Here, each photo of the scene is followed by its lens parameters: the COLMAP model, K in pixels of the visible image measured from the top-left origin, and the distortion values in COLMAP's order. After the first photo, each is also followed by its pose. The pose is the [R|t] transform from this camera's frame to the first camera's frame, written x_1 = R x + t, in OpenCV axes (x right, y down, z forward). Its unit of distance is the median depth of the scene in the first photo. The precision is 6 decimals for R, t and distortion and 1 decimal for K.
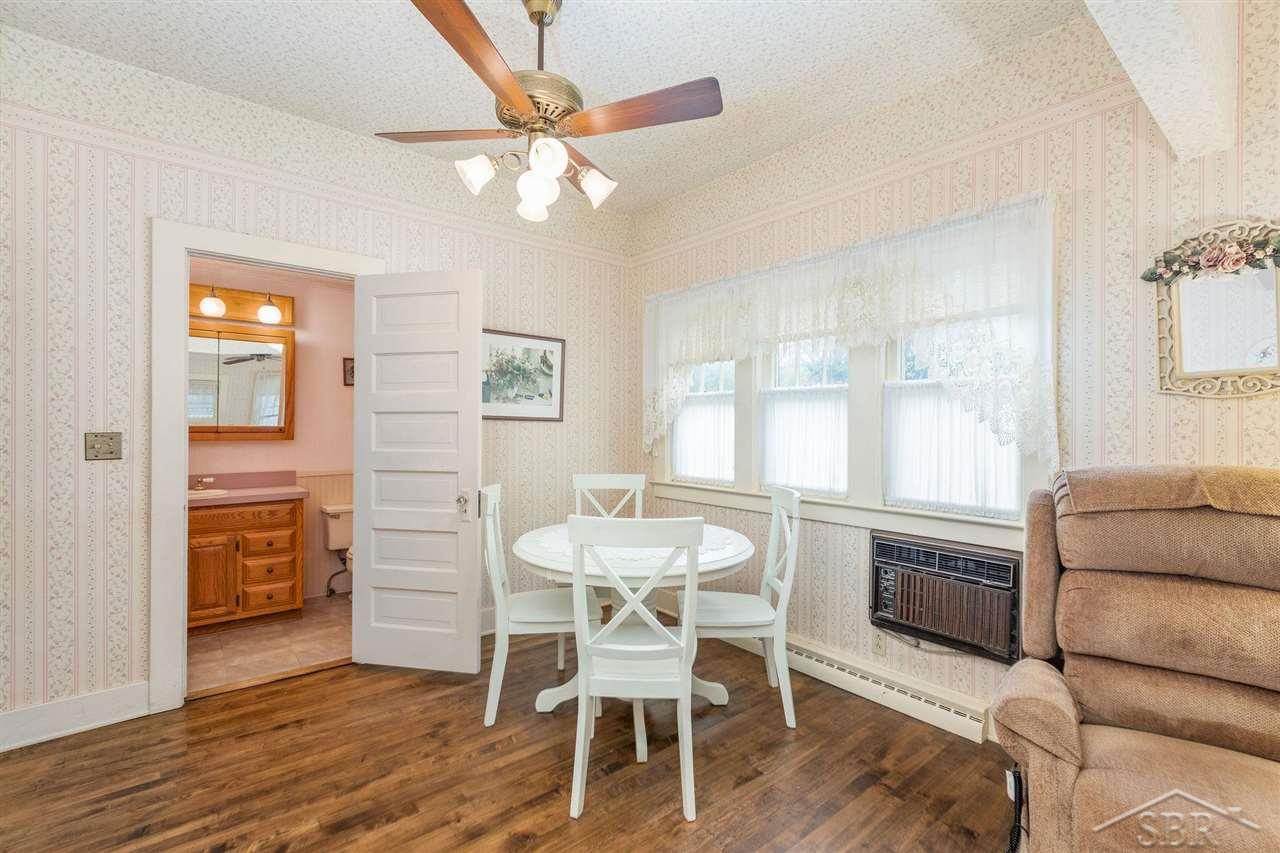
lens RADIAL K [[571.2, 0, 642.7], [0, 571.2, 420.0], [0, 0, 1]] dist [-0.001716, -0.002379]
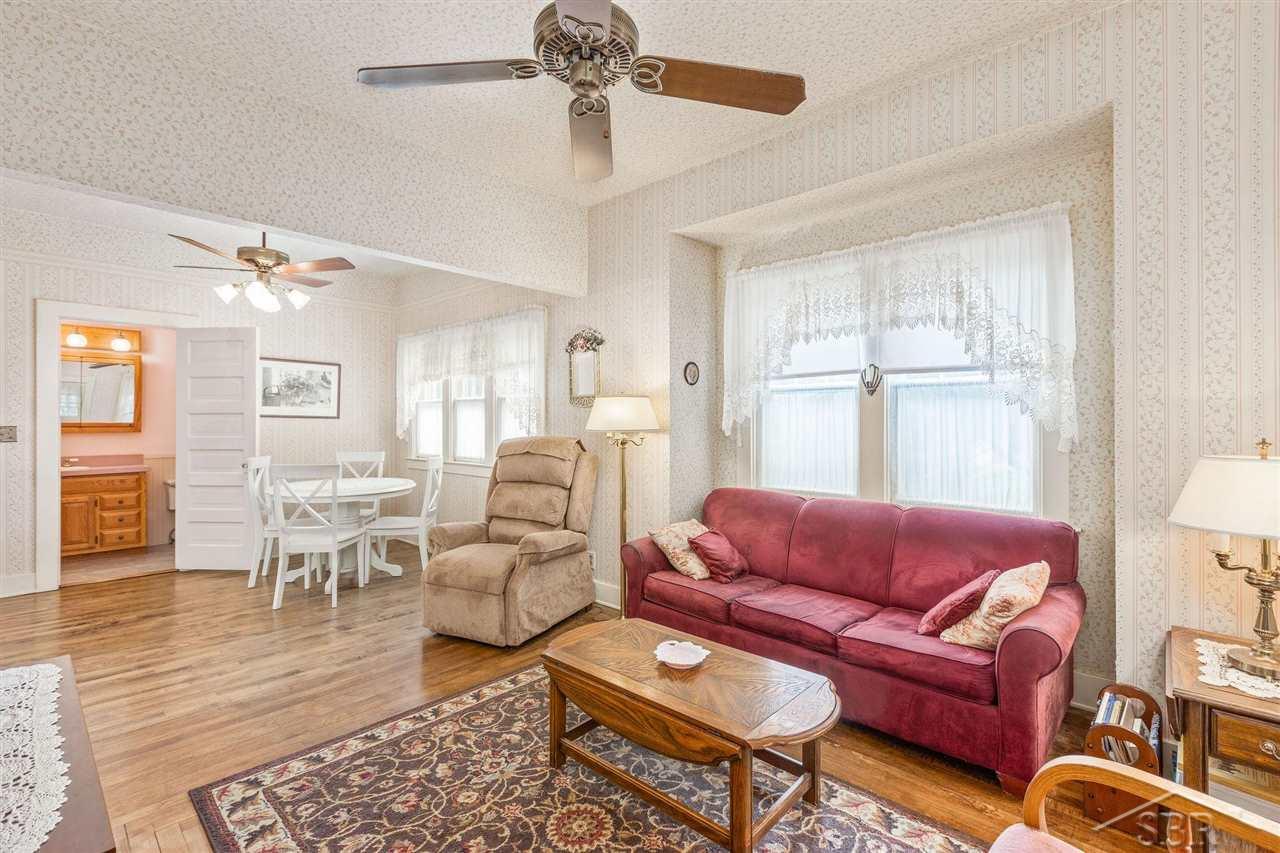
lens RADIAL K [[571.2, 0, 646.4], [0, 571.2, 417.7], [0, 0, 1]] dist [-0.001716, -0.002379]
pose [[0.990098, -0.003885, 0.140324, 0.490636], [0.003640, 0.999991, 0.002001, 0.000206], [-0.140331, -0.001470, 0.990104, -0.654023]]
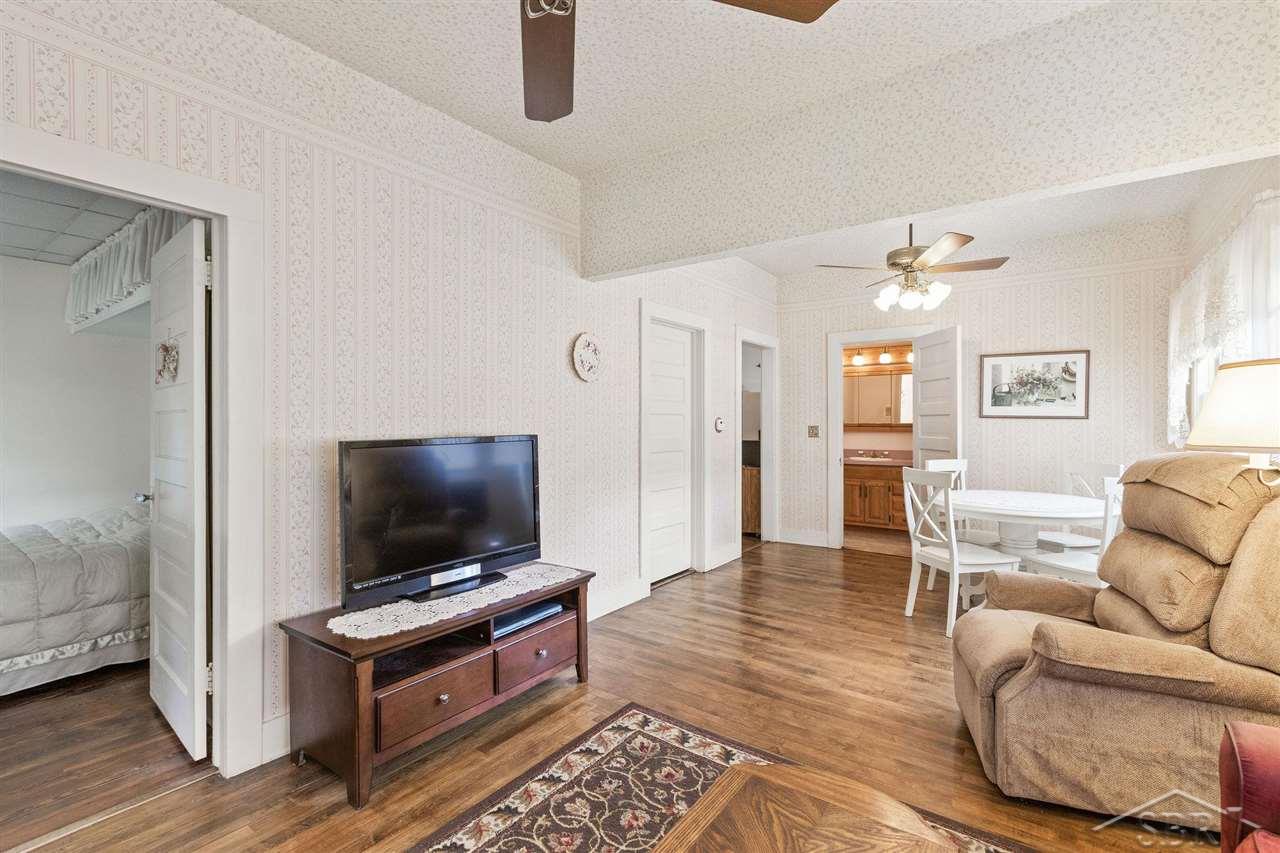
lens RADIAL K [[571.2, 0, 650.4], [0, 571.2, 424.1], [0, 0, 1]] dist [-0.001716, -0.002379]
pose [[0.255795, -0.000543, -0.966731, 0.849159], [0.009433, 0.999954, 0.001934, 0.002170], [0.966685, -0.009614, 0.255788, -0.204347]]
